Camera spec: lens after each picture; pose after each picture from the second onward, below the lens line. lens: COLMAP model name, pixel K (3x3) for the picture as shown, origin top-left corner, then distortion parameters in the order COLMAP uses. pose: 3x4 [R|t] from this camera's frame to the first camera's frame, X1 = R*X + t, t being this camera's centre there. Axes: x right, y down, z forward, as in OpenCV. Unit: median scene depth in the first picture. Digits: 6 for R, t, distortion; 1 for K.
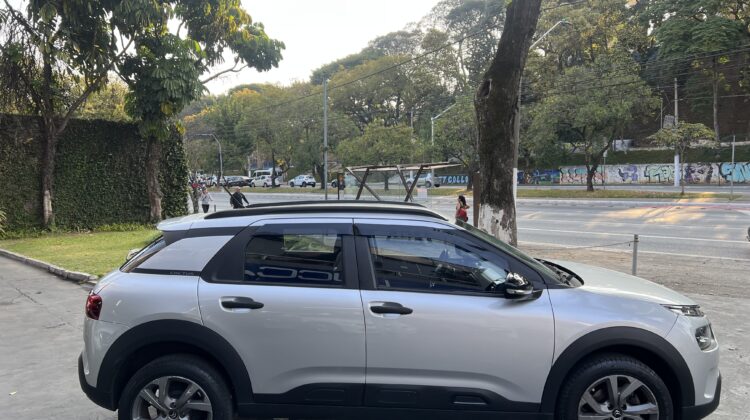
lens RADIAL K [[564.4, 0, 375.0], [0, 564.4, 210.0], [0, 0, 1]] dist [0.035821, -0.001010]
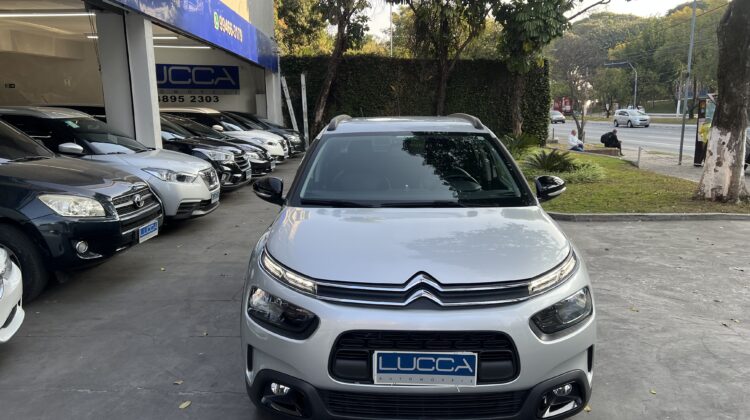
lens RADIAL K [[574.0, 0, 375.0], [0, 574.0, 210.0], [0, 0, 1]] dist [0.000724, -0.005310]
pose [[0.738877, 0.118949, -0.663258, 0.229947], [-0.040186, 0.990323, 0.132837, 0.013622], [0.672641, -0.071496, 0.736507, -0.120615]]
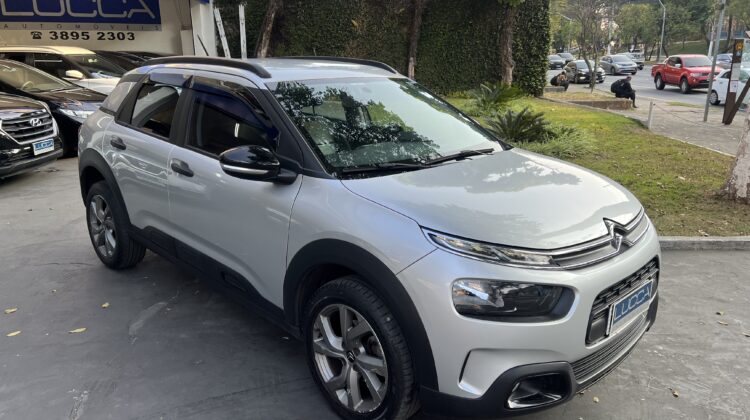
lens RADIAL K [[574.0, 0, 375.0], [0, 574.0, 210.0], [0, 0, 1]] dist [0.000724, -0.005310]
pose [[0.715909, 0.193059, -0.670972, 0.175166], [-0.045835, 0.971933, 0.230750, 0.000807], [0.696688, -0.134442, 0.704664, 0.102351]]
